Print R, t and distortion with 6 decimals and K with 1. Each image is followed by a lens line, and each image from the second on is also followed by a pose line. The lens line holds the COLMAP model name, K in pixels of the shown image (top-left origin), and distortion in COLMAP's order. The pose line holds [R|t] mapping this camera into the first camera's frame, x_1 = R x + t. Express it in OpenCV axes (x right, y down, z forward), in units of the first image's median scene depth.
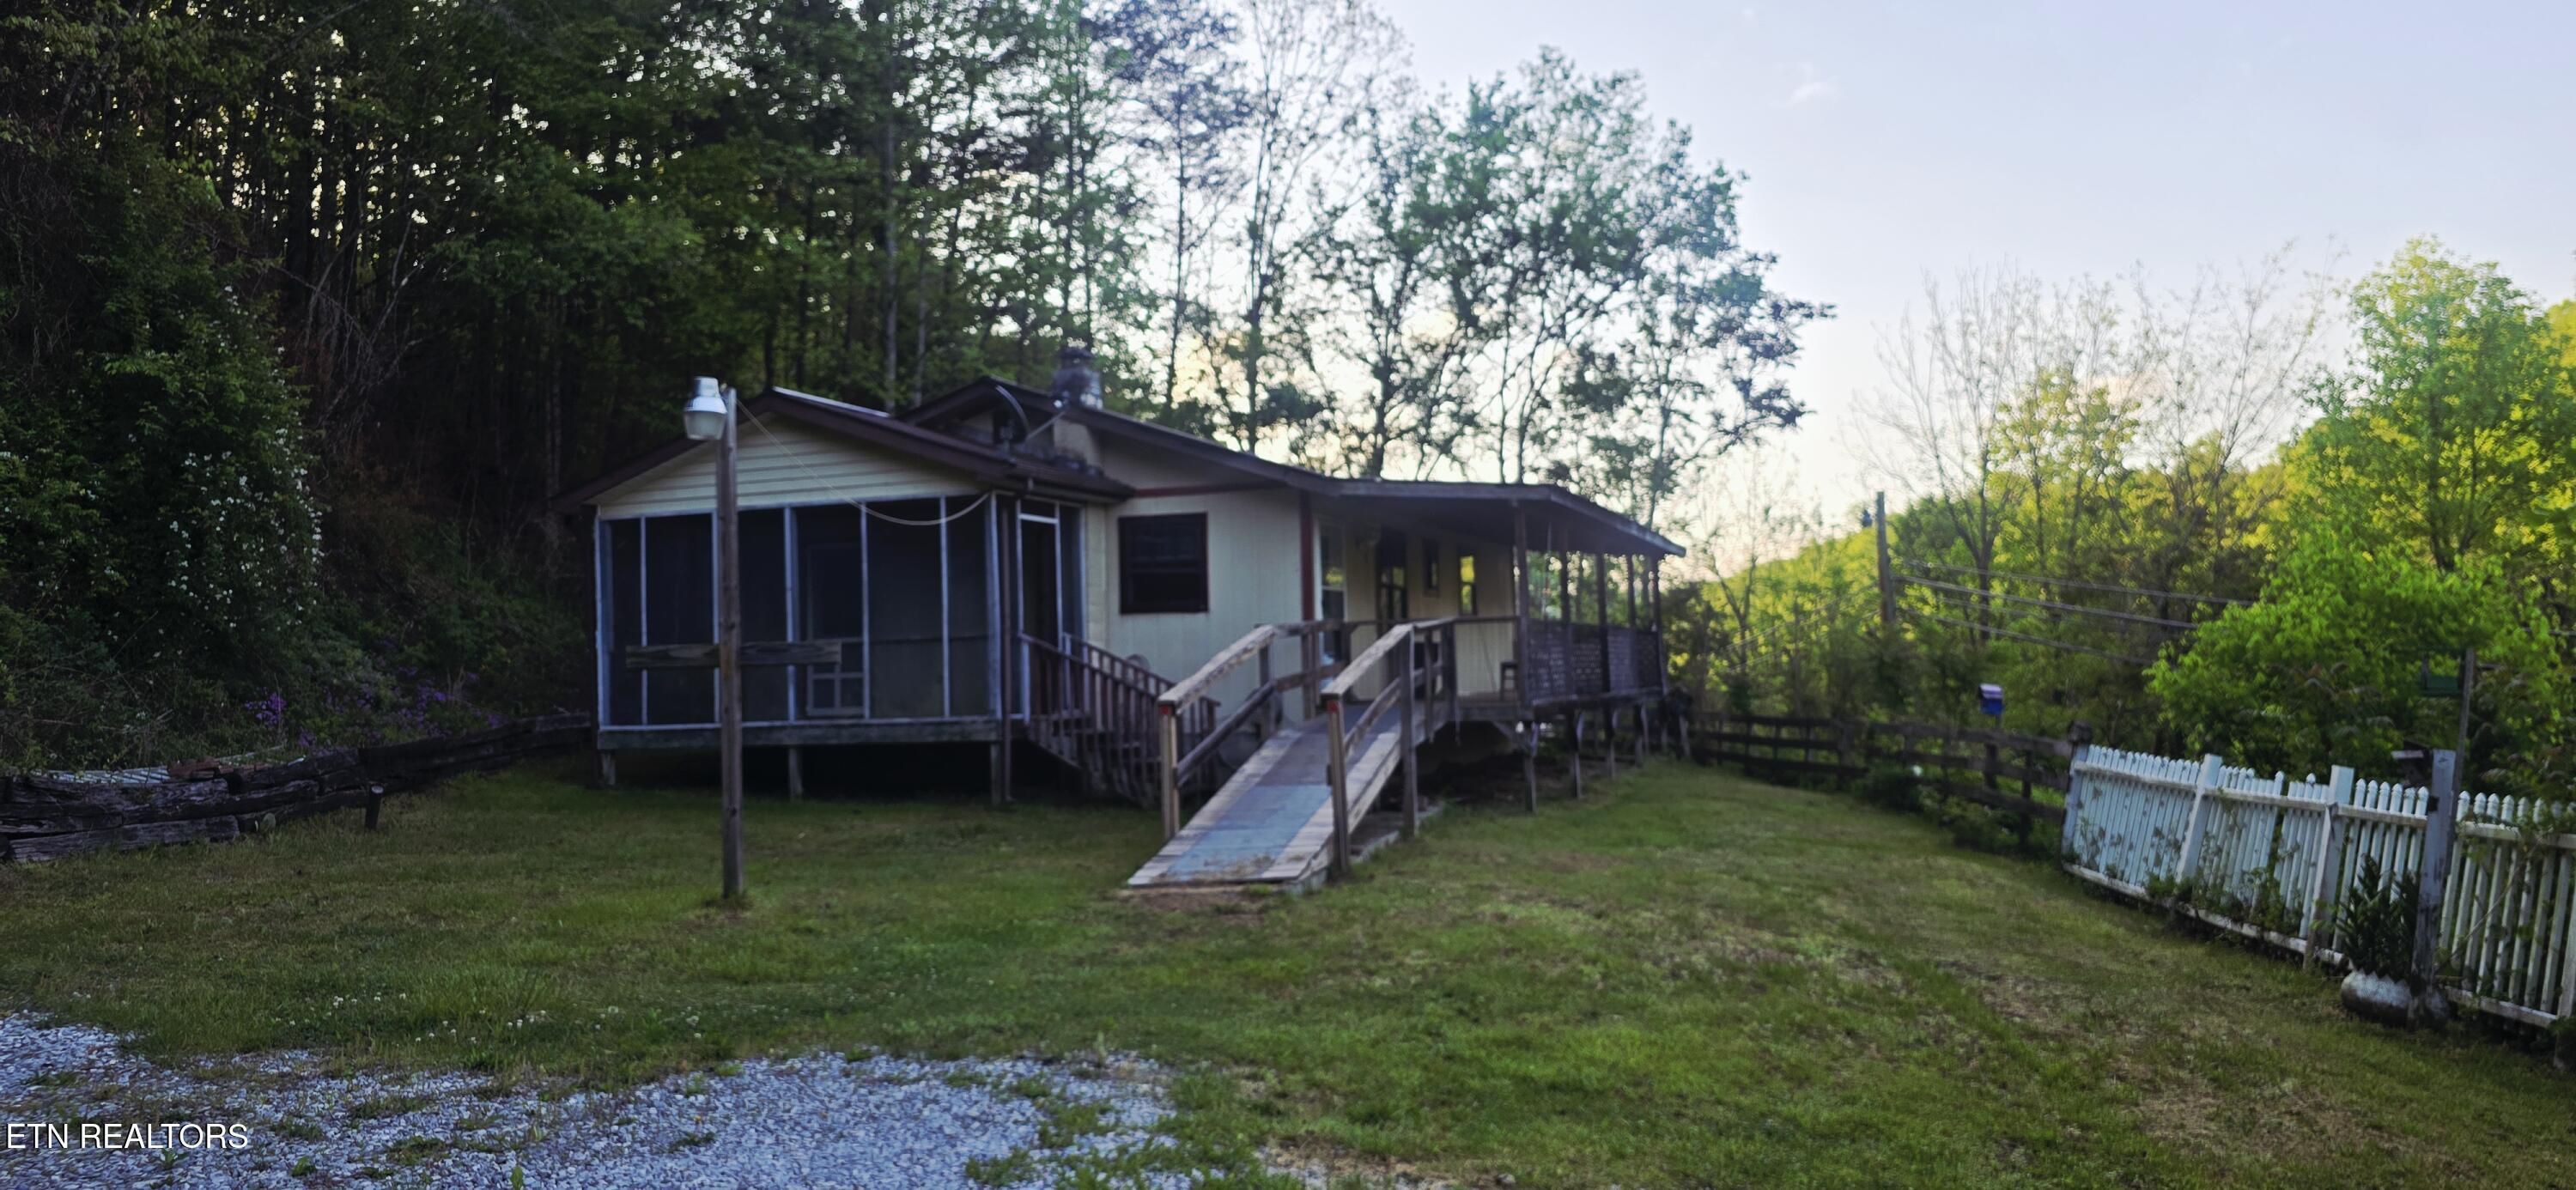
lens RADIAL K [[1747.5, 0, 1288.0], [0, 1747.5, 595.0], [0, 0, 1]] dist [0.062064, -0.067018]
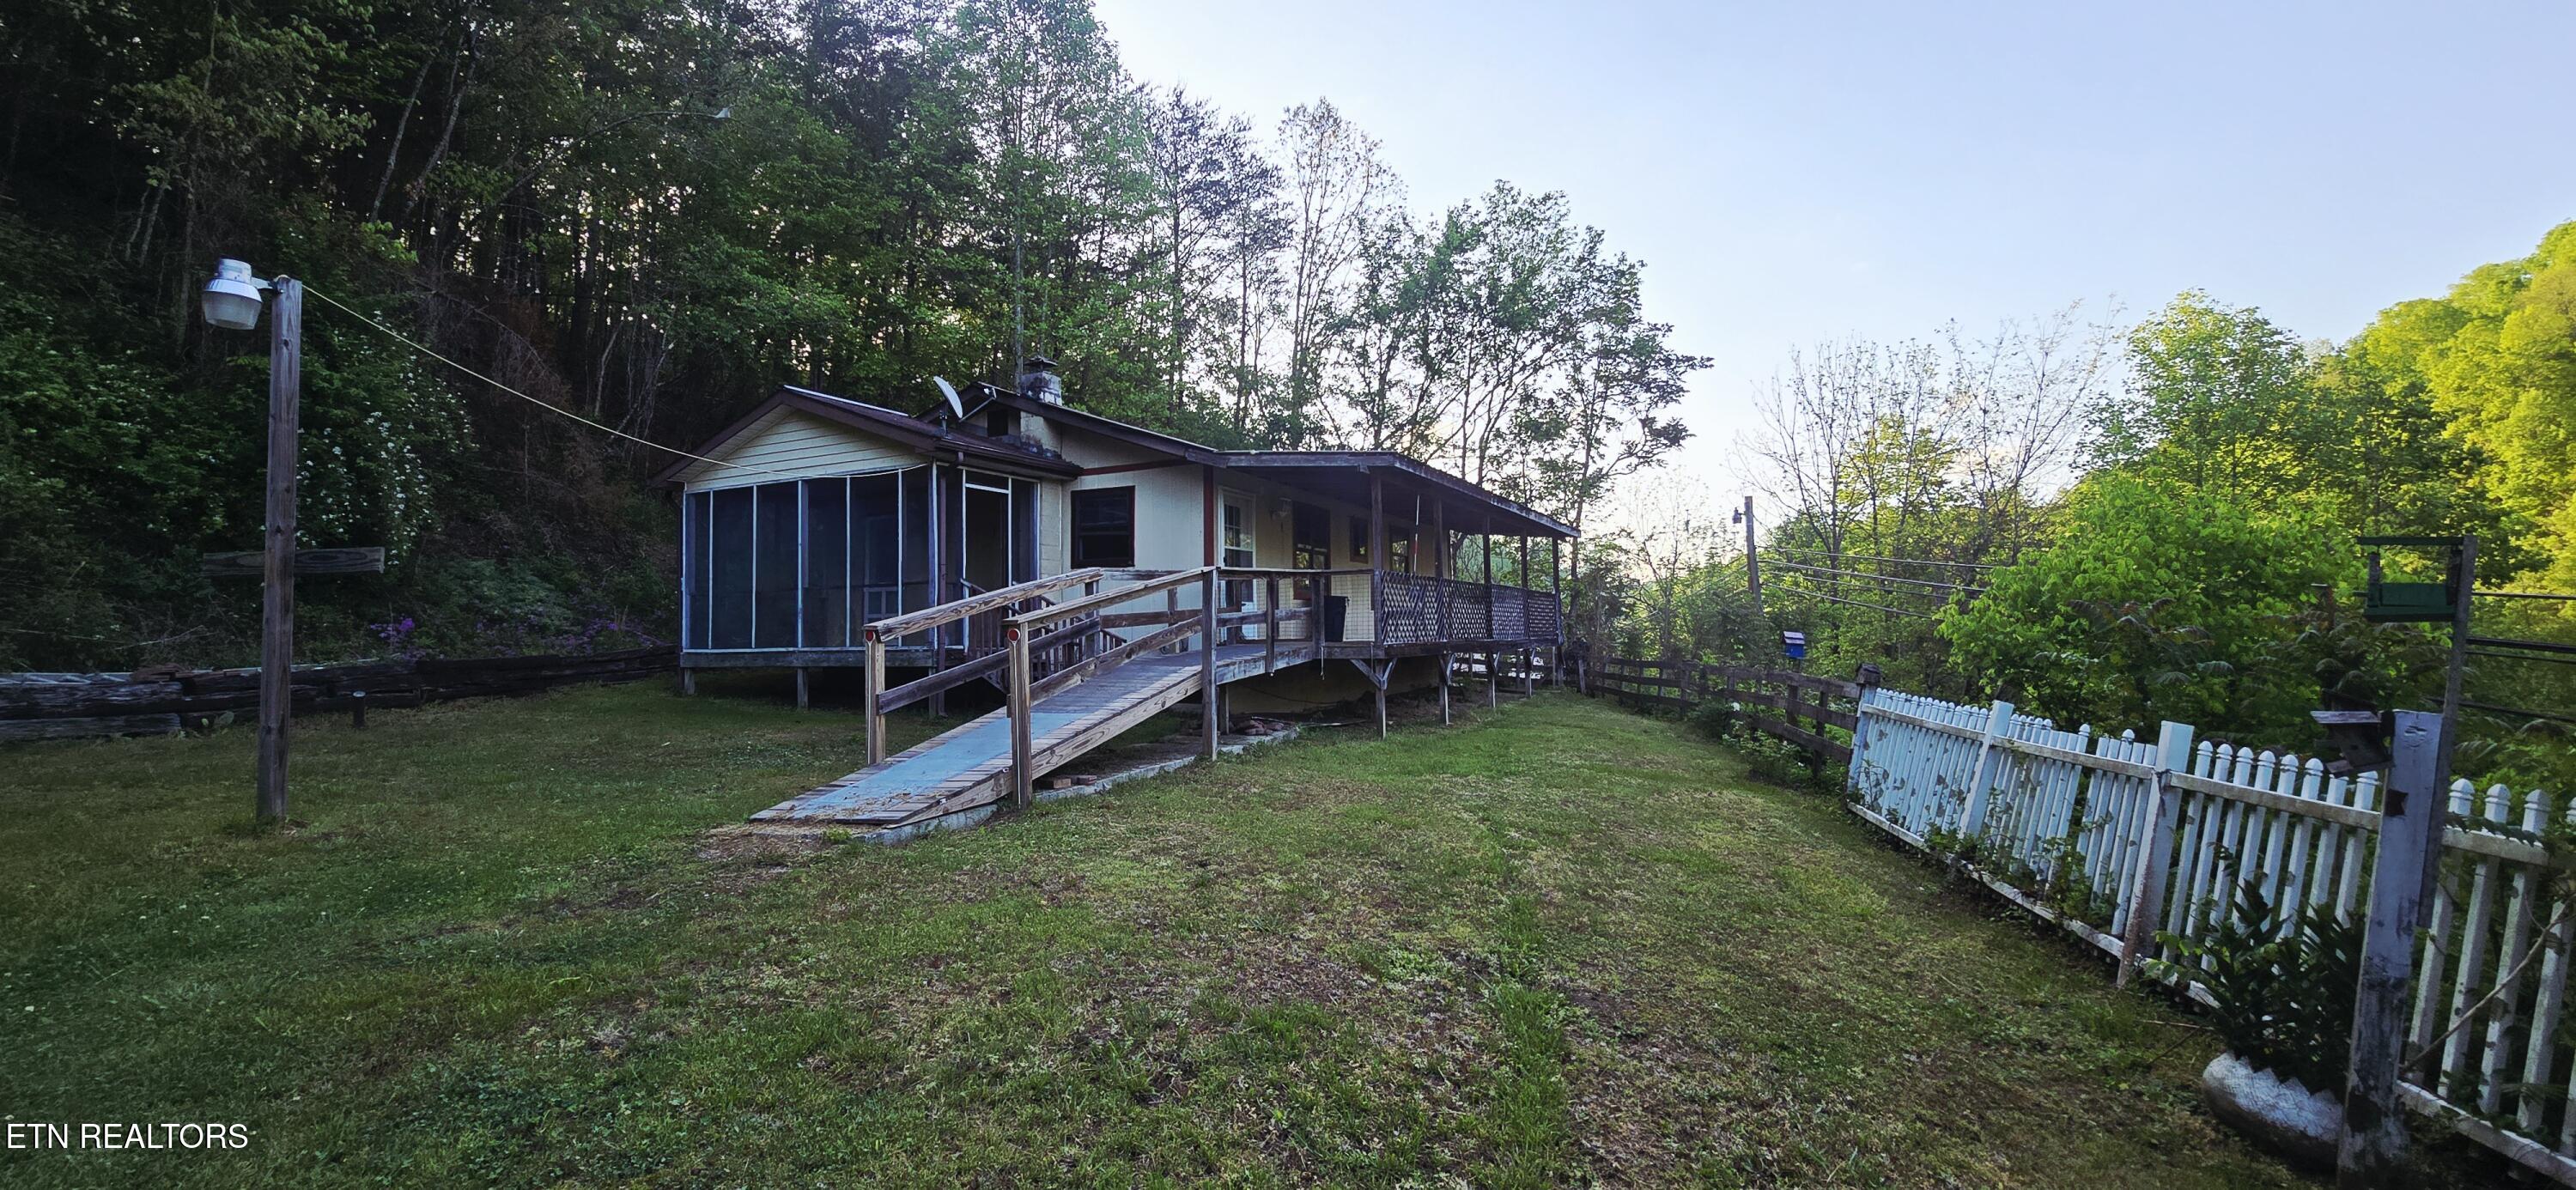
lens RADIAL K [[1056.0, 0, 1256.5], [0, 1056.0, 582.6], [0, 0, 1]] dist [-0.002866, -0.000228]
pose [[0.990023, 0.007405, -0.140708, 0.145260], [-0.007690, 0.999969, -0.001481, 0.021957], [0.140693, 0.002548, 0.990050, 0.271084]]
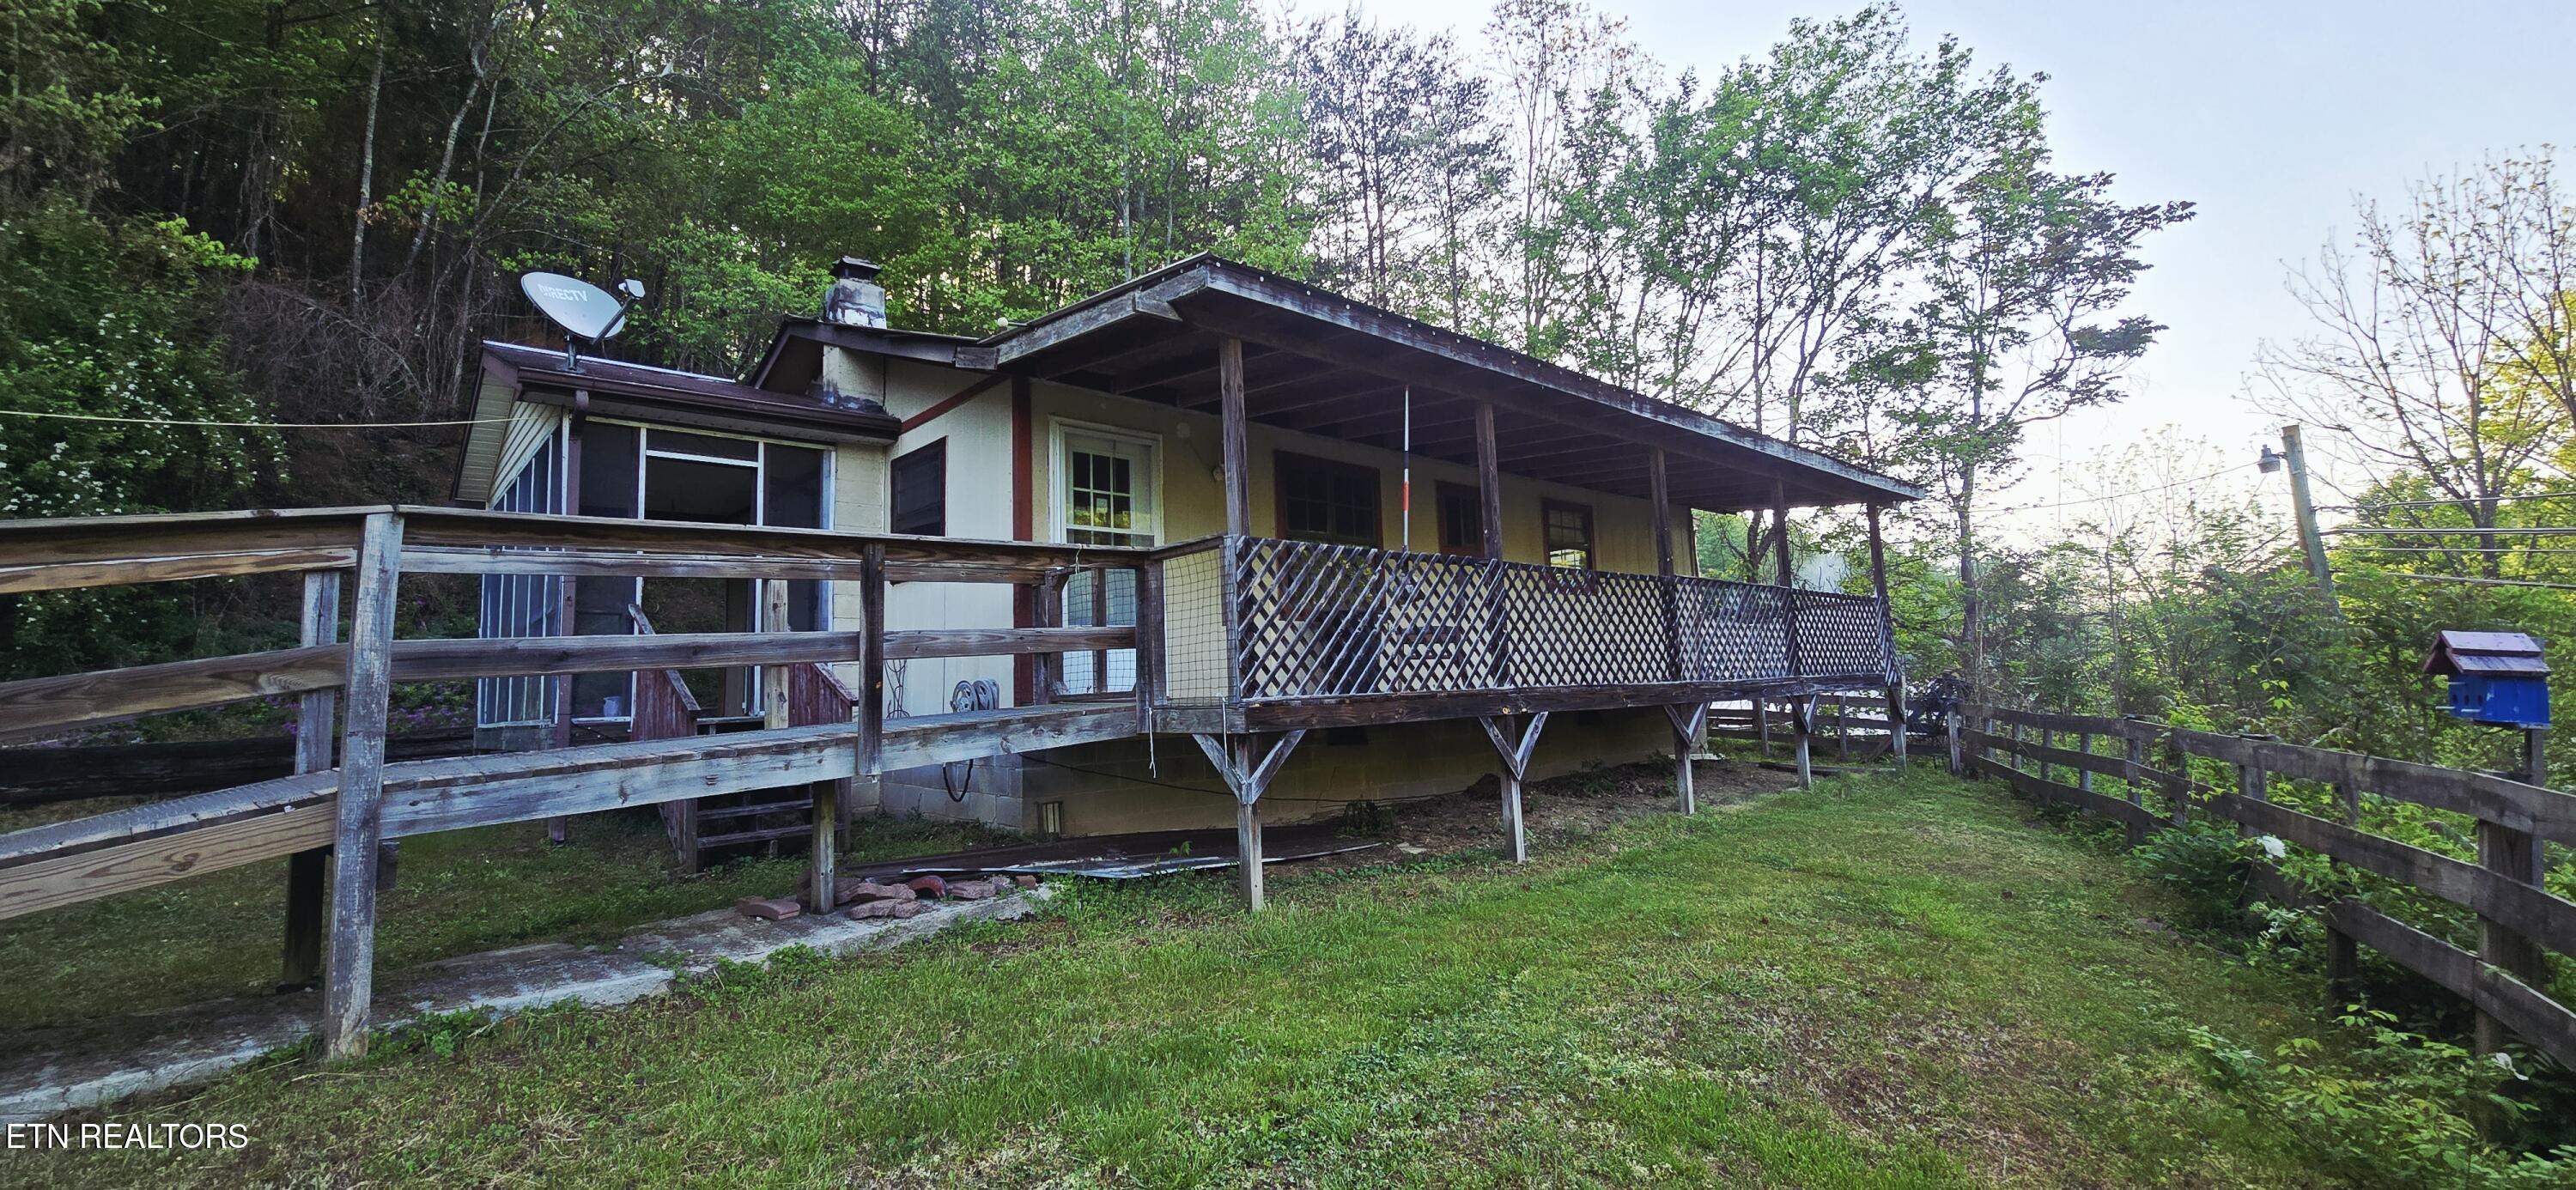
lens RADIAL K [[1056.0, 0, 1256.5], [0, 1056.0, 582.6], [0, 0, 1]] dist [-0.002866, -0.000228]
pose [[0.880558, -0.054566, -0.470787, 0.272203], [0.033801, 0.998051, -0.052456, 0.041265], [0.472731, 0.030277, 0.880686, 0.675146]]
